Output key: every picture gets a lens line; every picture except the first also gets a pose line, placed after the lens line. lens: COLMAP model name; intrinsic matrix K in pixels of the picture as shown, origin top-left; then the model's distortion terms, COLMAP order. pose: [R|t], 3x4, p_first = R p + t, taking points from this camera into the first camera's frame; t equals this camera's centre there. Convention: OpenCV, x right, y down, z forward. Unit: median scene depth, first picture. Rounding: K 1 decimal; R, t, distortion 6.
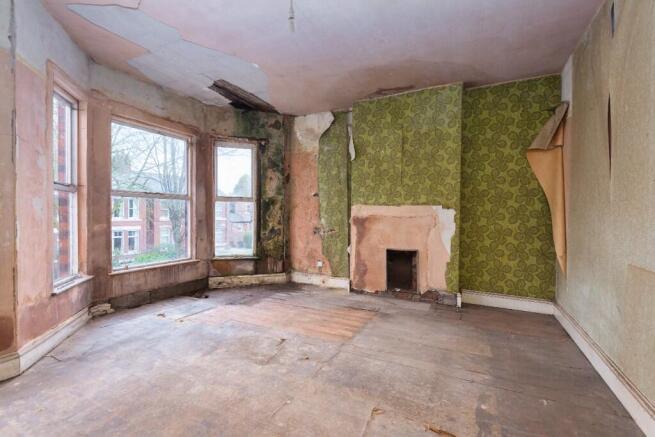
lens RADIAL K [[299.6, 0, 327.6], [0, 299.6, 222.1], [0, 0, 1]] dist [0.001260, 0.000073]
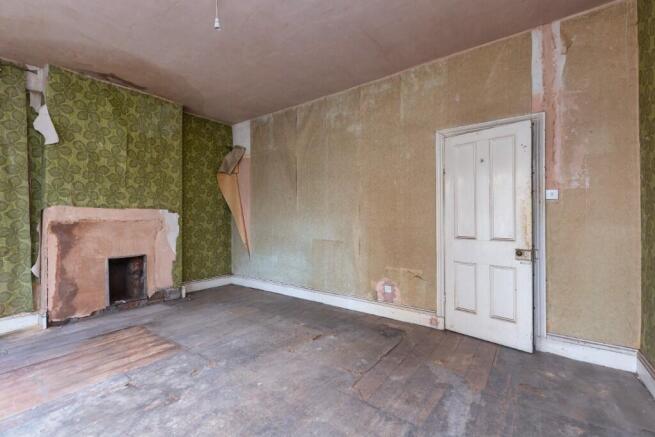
lens RADIAL K [[285.9, 0, 327.5], [0, 285.9, 218.5], [0, 0, 1]] dist [-0.000372, -0.000075]
pose [[0.169397, -0.012878, 0.985464, -0.547368], [0.026765, 0.999606, 0.008463, -0.016390], [-0.985184, 0.024942, 0.169675, 0.256585]]
